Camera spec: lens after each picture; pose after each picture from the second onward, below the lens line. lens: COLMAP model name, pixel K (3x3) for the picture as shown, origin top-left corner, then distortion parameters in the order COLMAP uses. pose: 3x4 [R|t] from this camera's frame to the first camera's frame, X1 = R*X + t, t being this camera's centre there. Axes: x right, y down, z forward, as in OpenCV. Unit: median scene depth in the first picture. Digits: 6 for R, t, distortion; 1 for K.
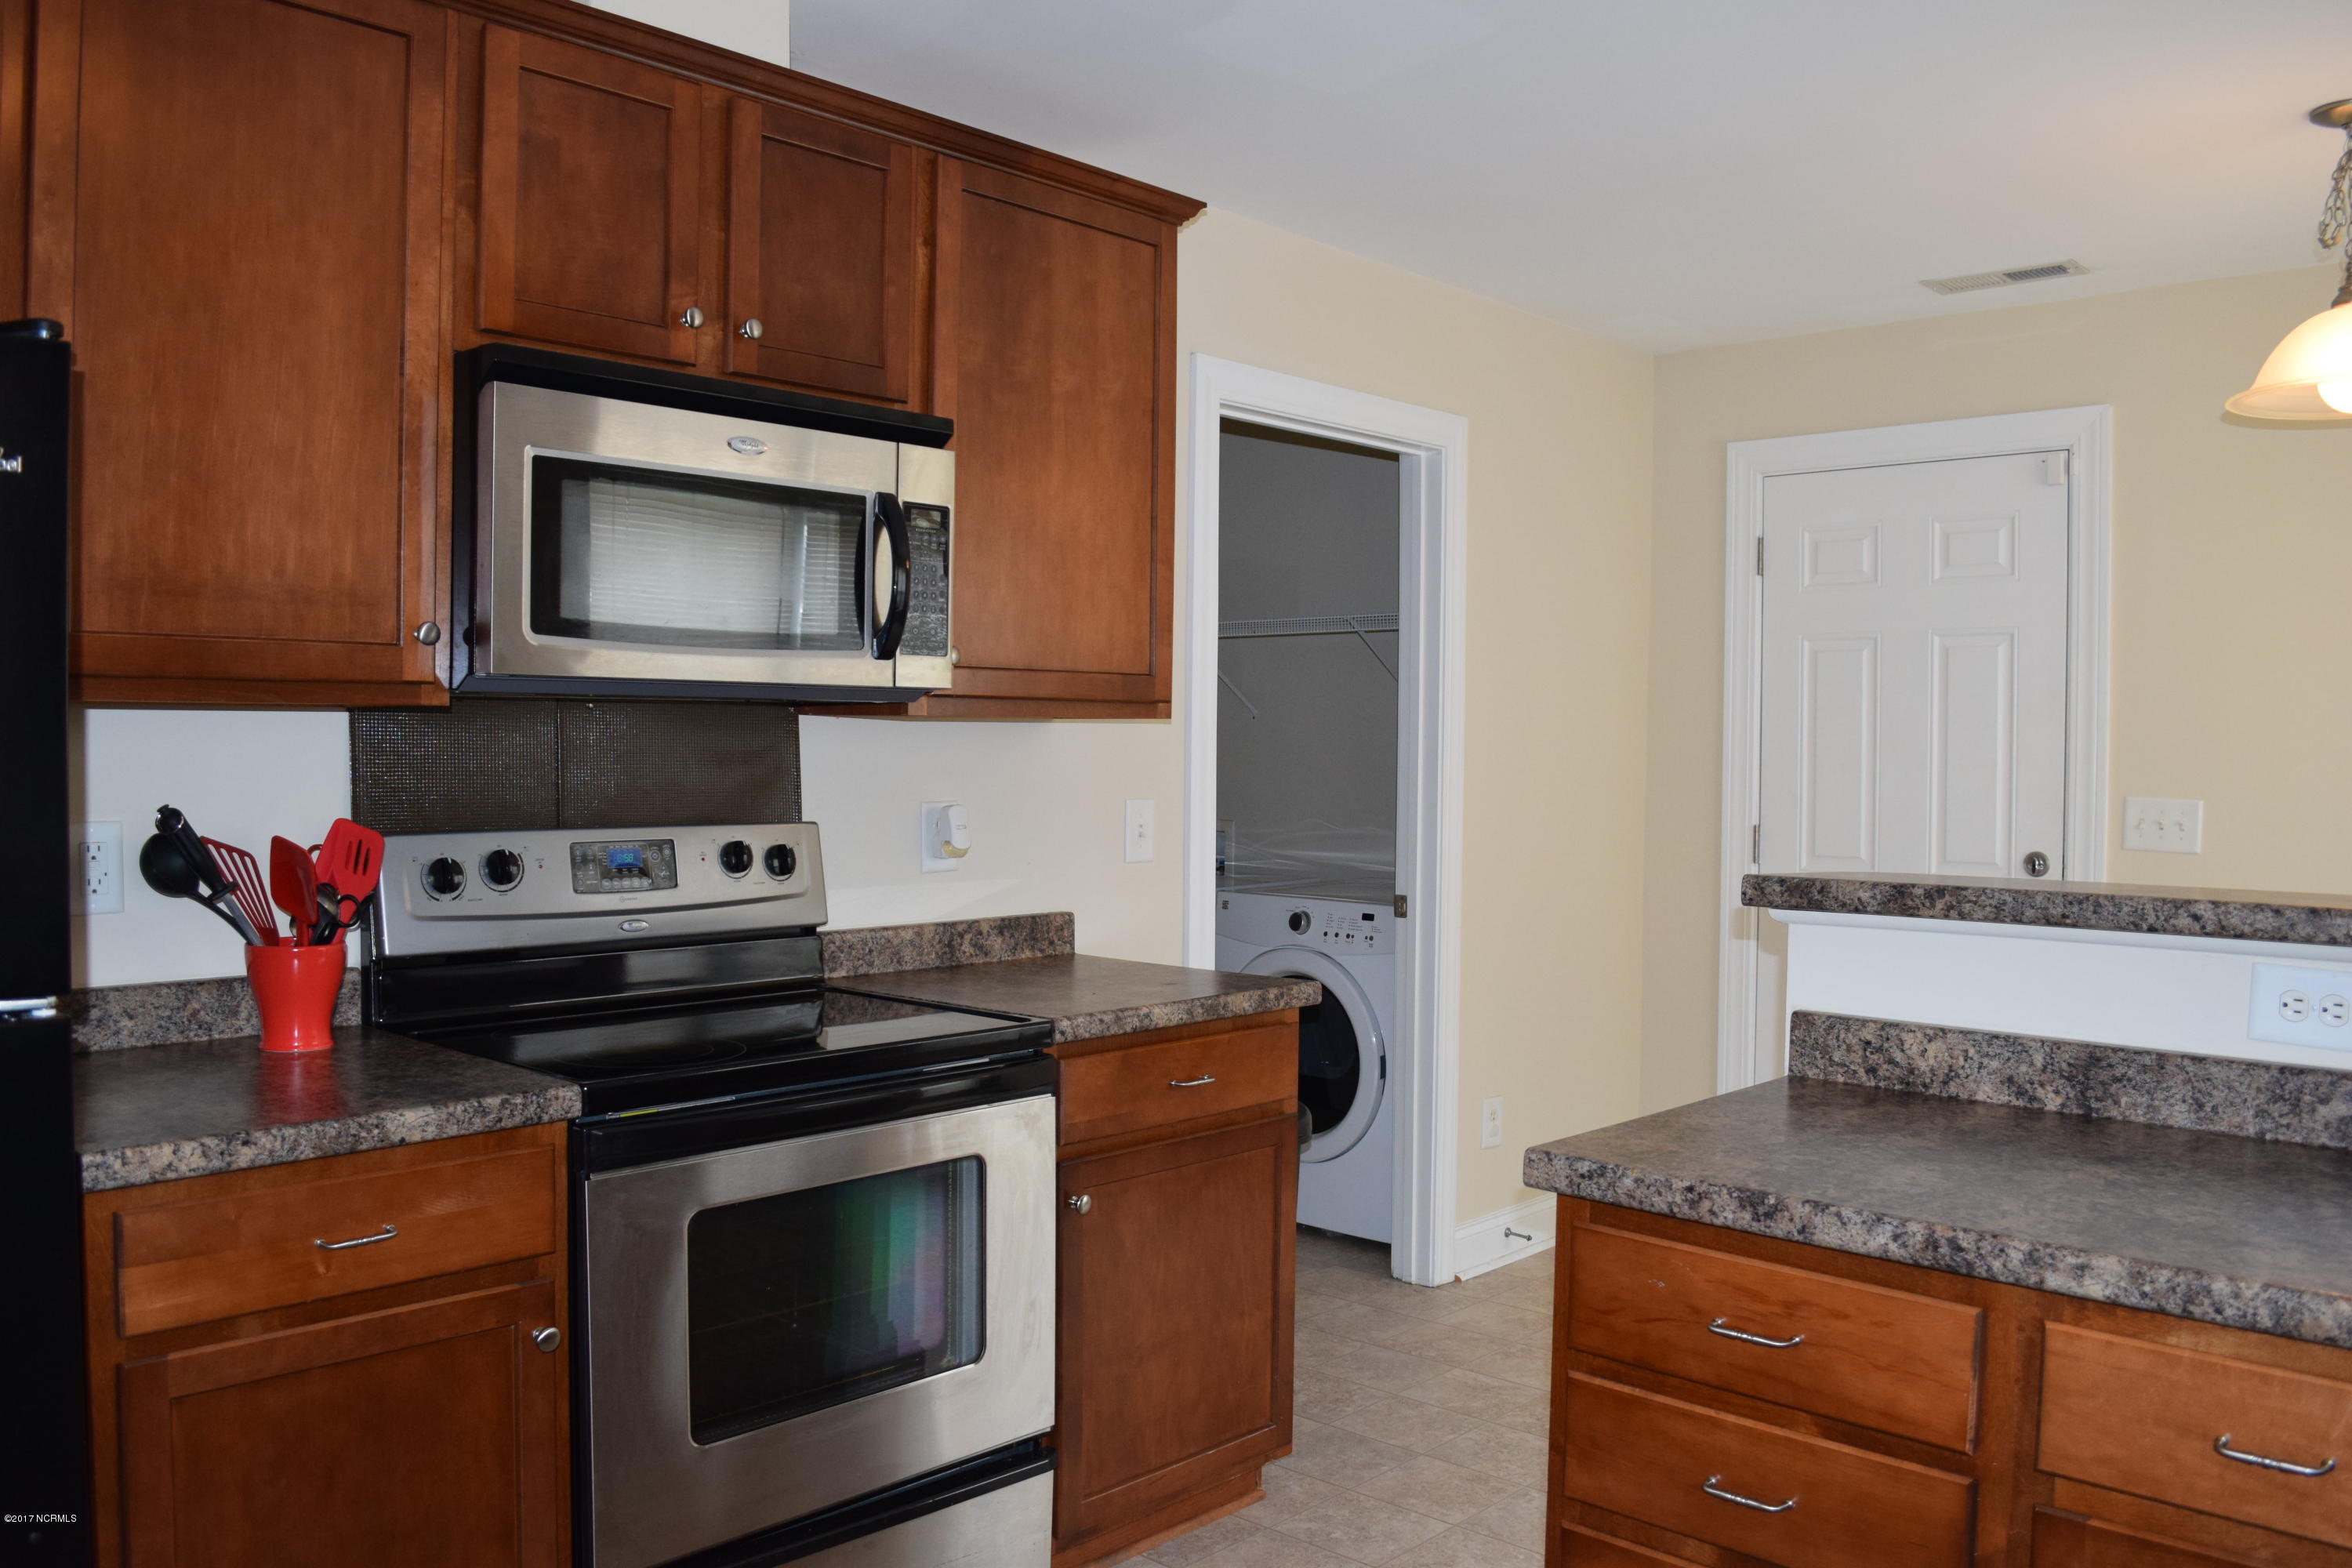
lens RADIAL K [[1864.0, 0, 1196.3], [0, 1864.0, 792.4], [0, 0, 1]] dist [-0.074333, 0.003342]
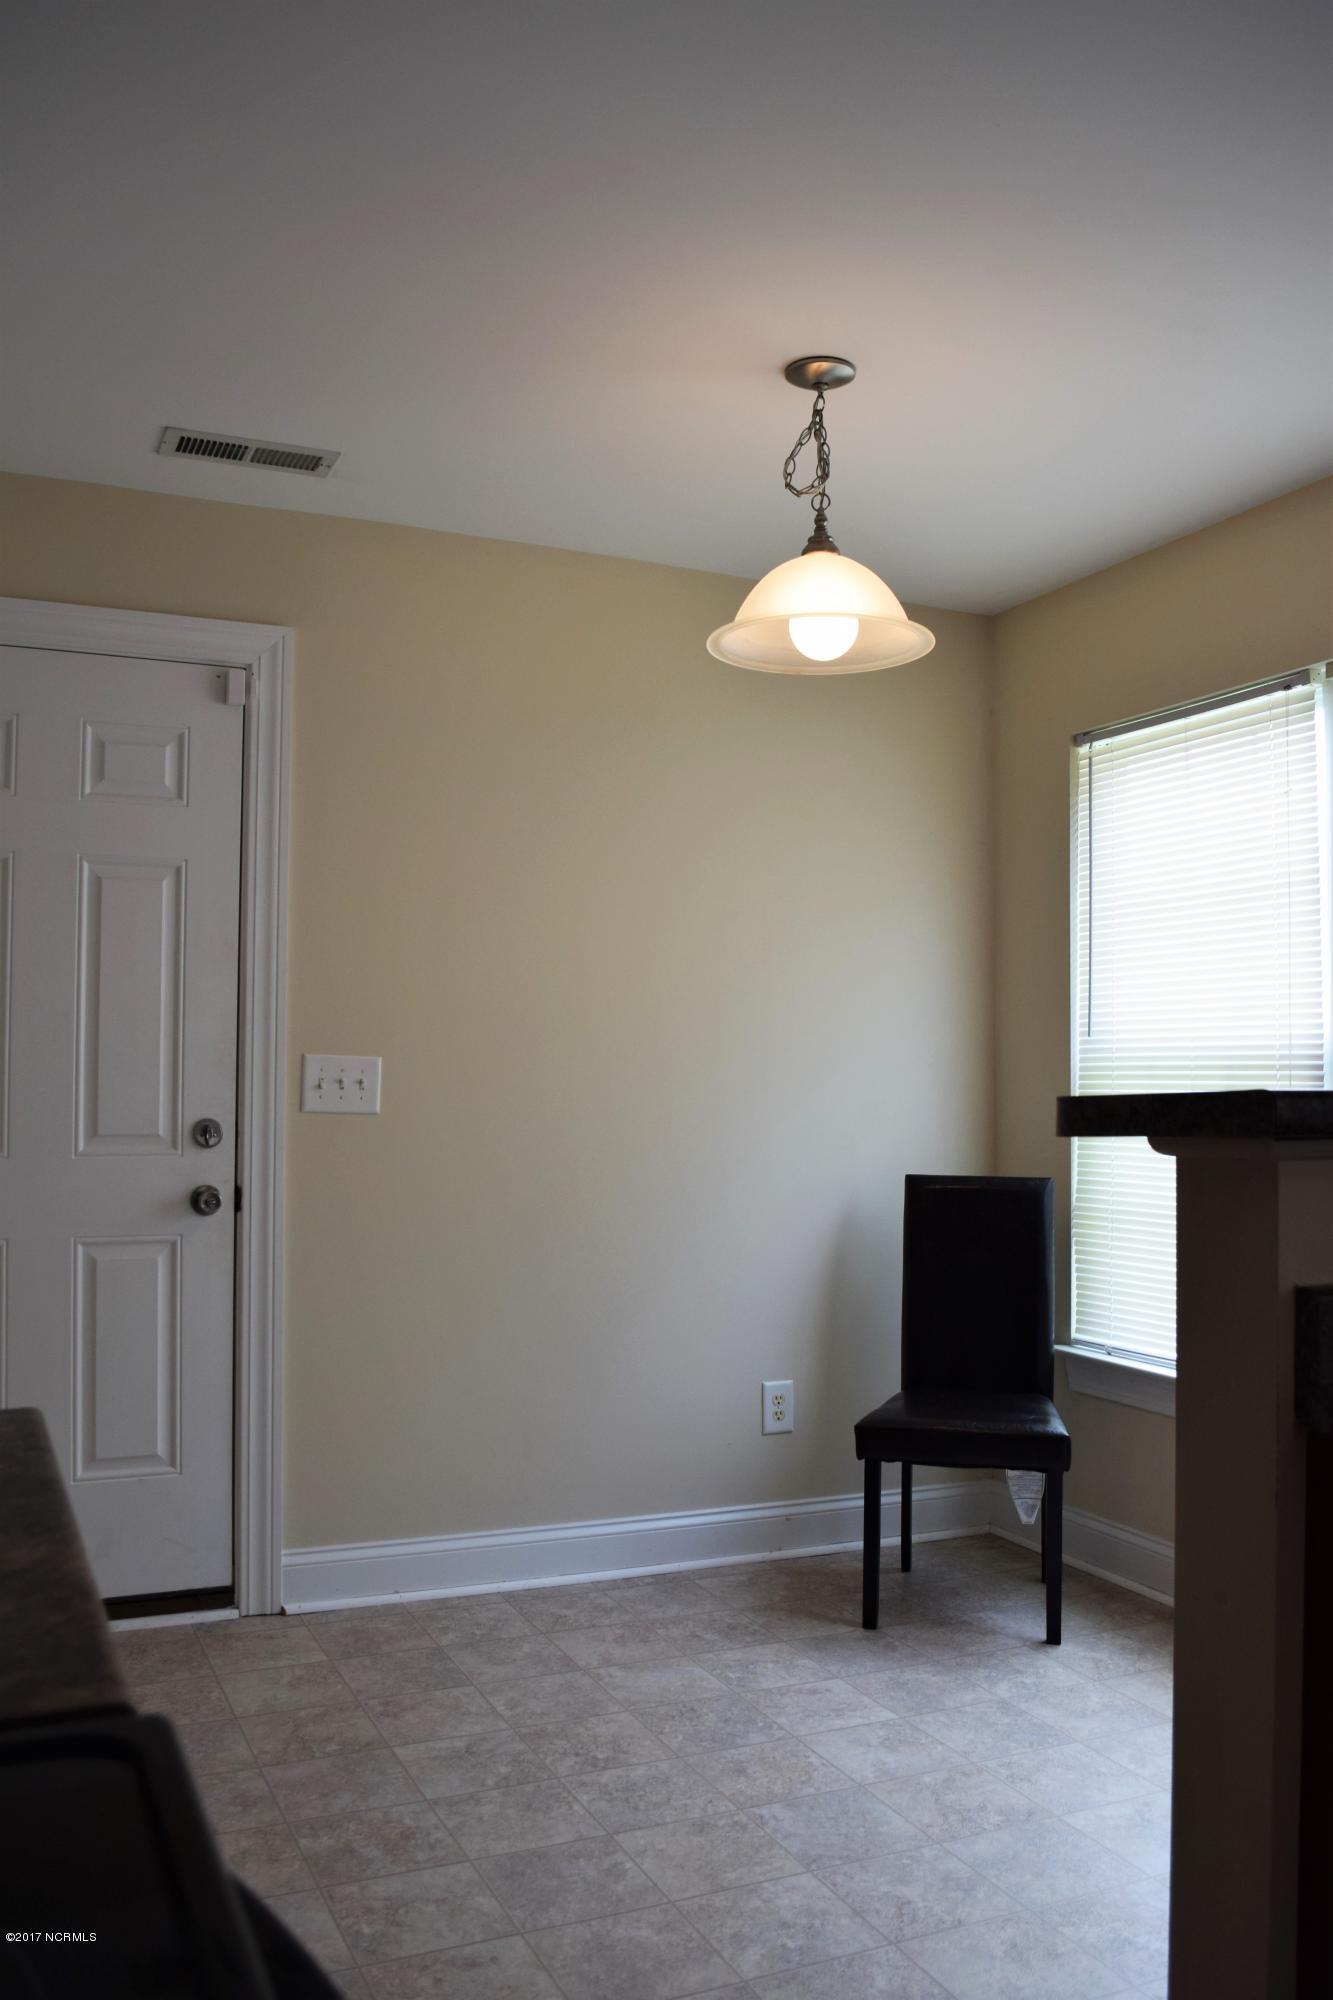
lens RADIAL K [[1585.1, 0, 650.5], [0, 1585.1, 1009.1], [0, 0, 1]] dist [-0.074333, 0.003342]
pose [[0.392624, 0.034549, 0.919050, -0.322453], [0.021281, 0.998685, -0.046634, 0.043180], [-0.919453, 0.037868, 0.391373, 1.117444]]
